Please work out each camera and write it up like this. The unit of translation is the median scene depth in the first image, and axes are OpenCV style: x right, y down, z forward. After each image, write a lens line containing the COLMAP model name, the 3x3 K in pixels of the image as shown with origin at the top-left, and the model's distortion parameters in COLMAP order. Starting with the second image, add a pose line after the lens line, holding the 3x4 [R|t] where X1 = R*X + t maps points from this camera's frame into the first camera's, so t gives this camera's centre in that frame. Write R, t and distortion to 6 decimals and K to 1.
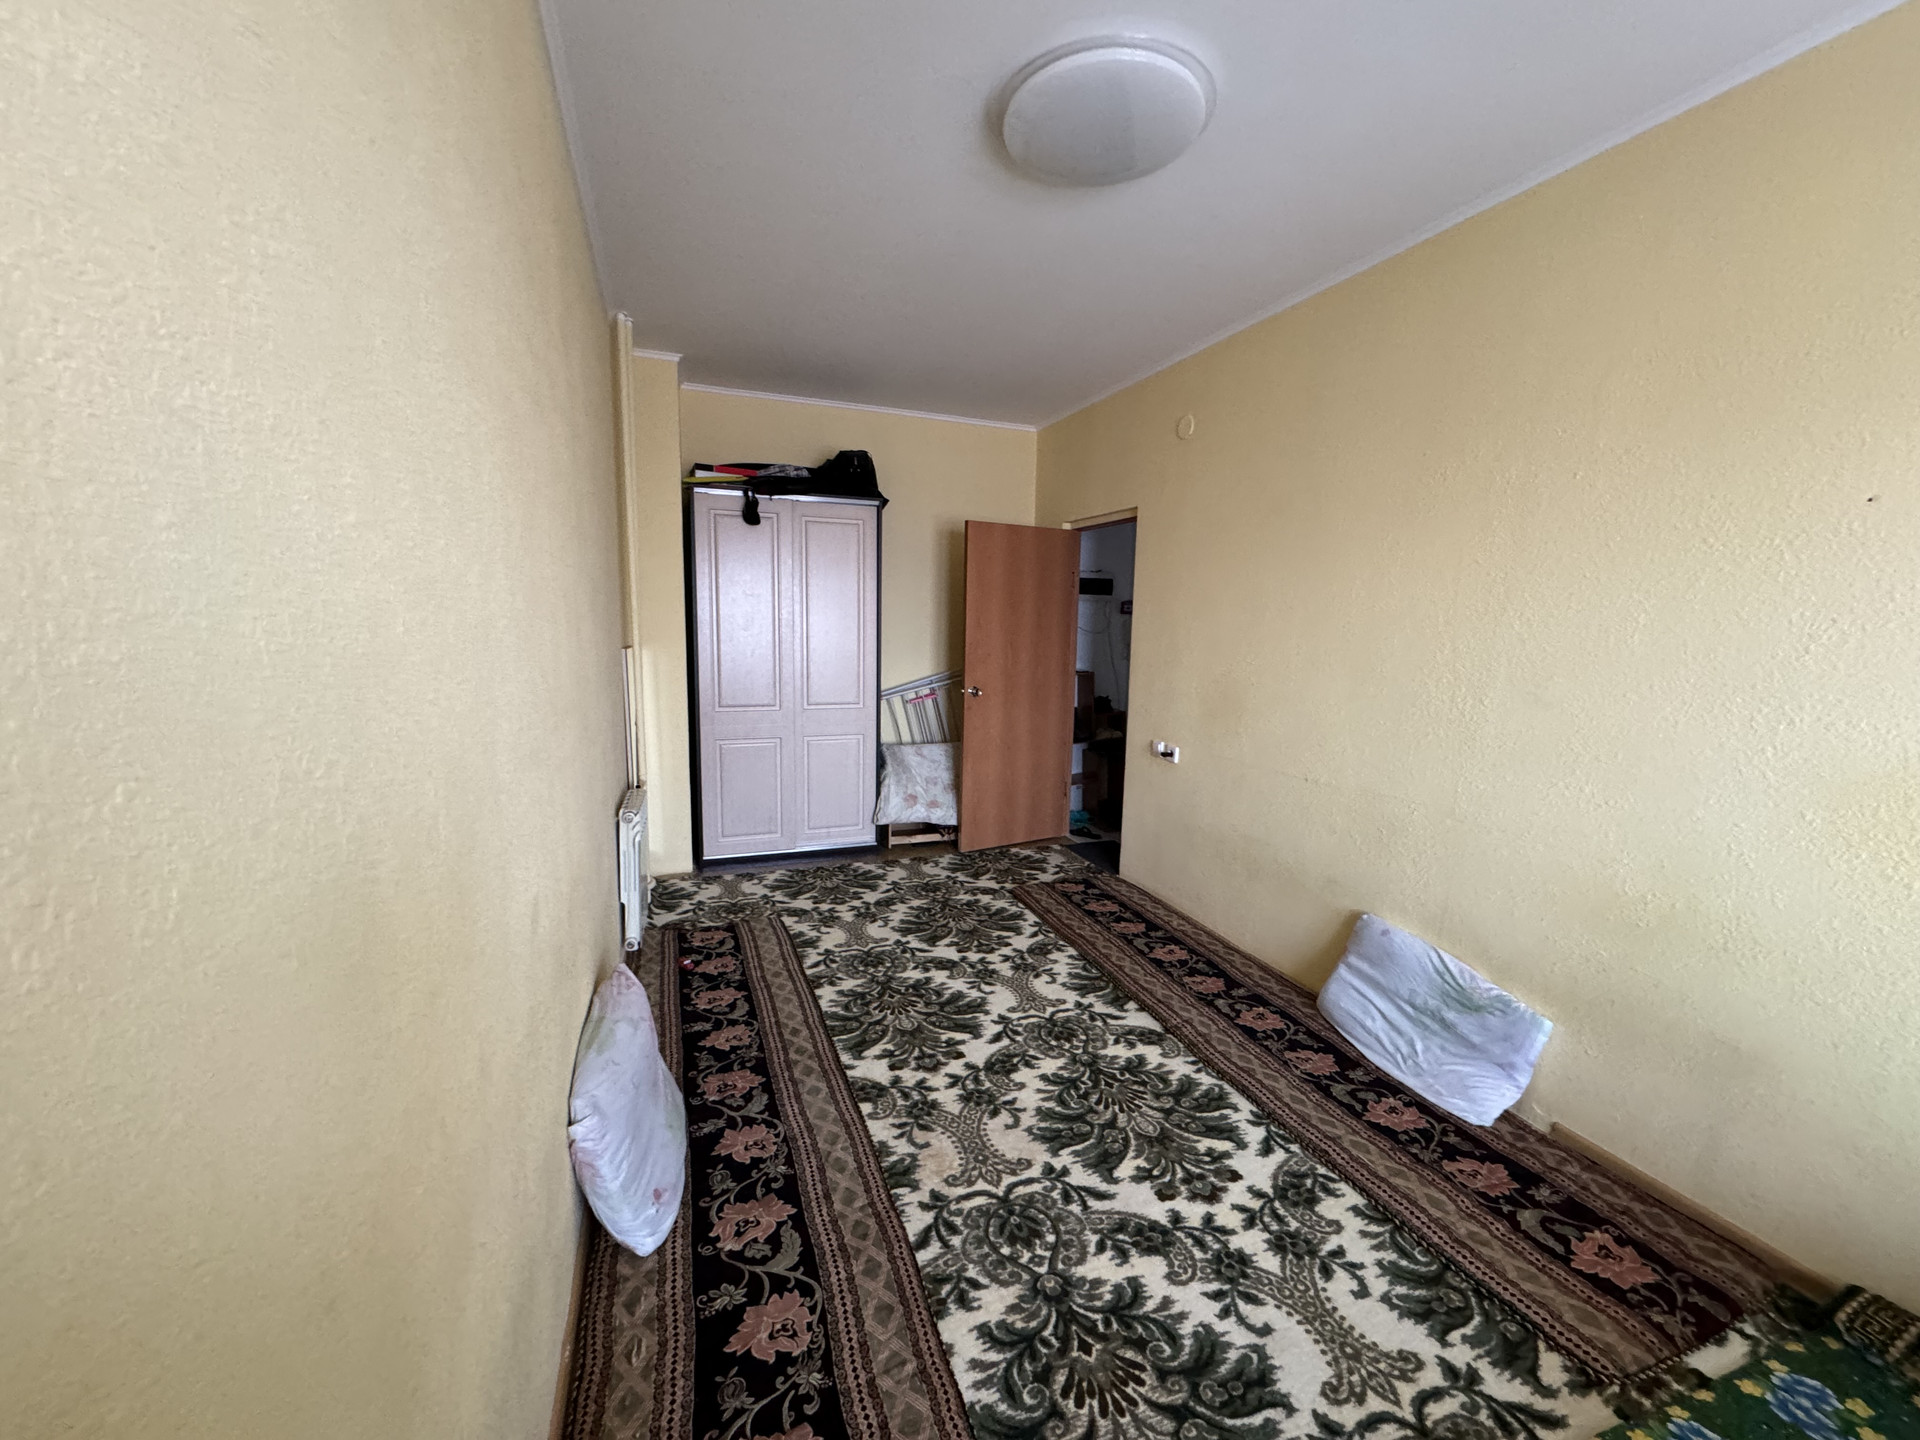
lens RADIAL K [[777.3, 0, 958.9], [0, 777.3, 719.3], [0, 0, 1]] dist [-0.002337, 0.000000]
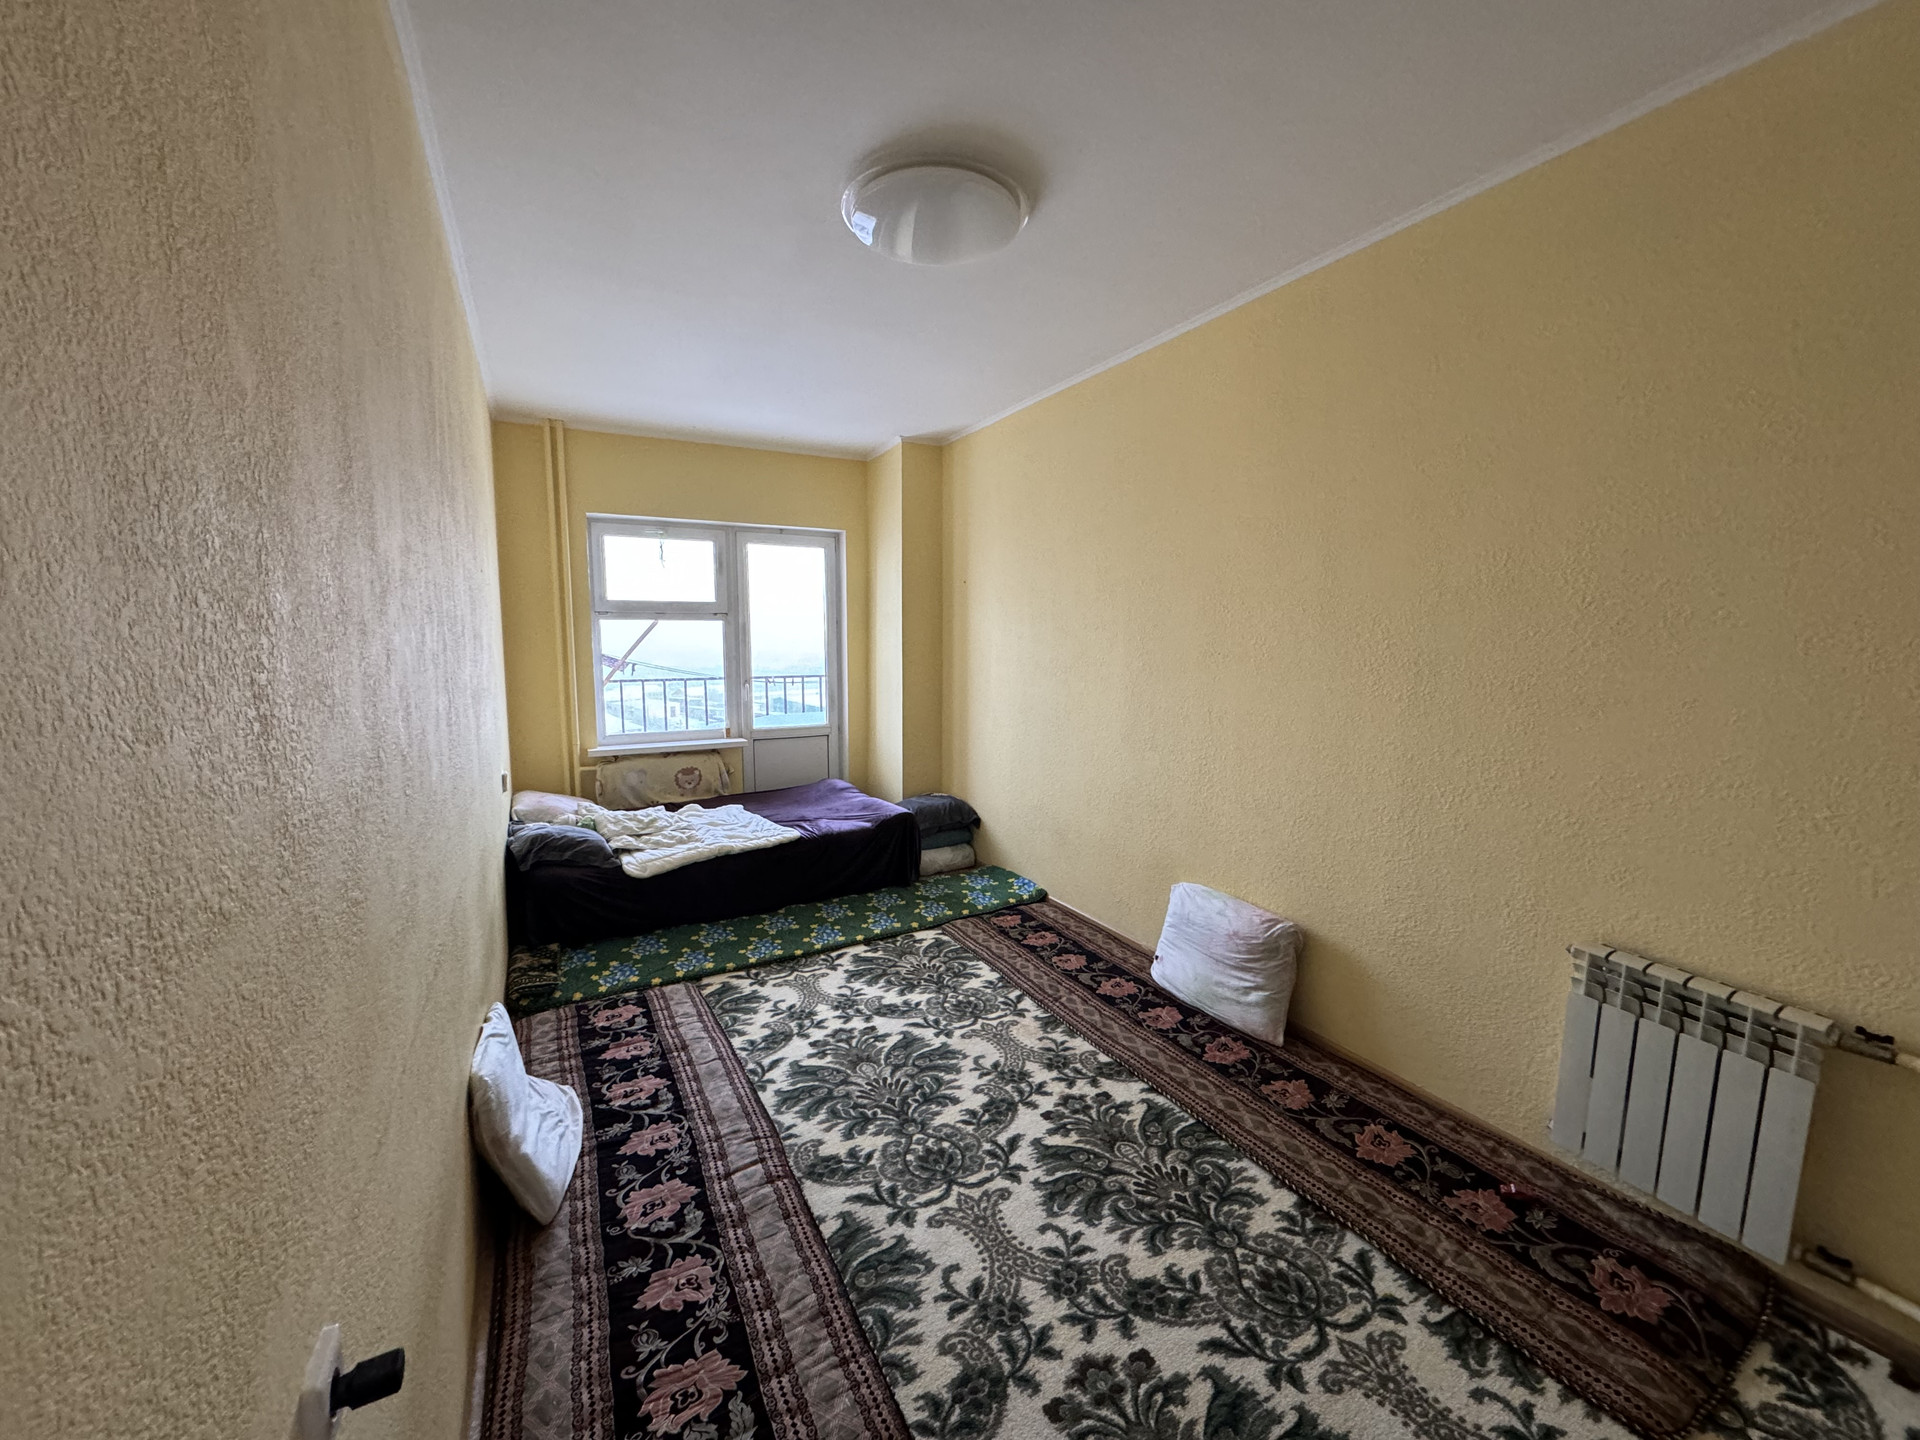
lens RADIAL K [[777.3, 0, 961.1], [0, 777.3, 727.1], [0, 0, 1]] dist [-0.002337, 0.000000]
pose [[-0.989540, -0.001083, -0.144255, 0.248120], [-0.036689, 0.968980, 0.244400, -0.249403], [0.139515, 0.247136, -0.958884, 1.849781]]
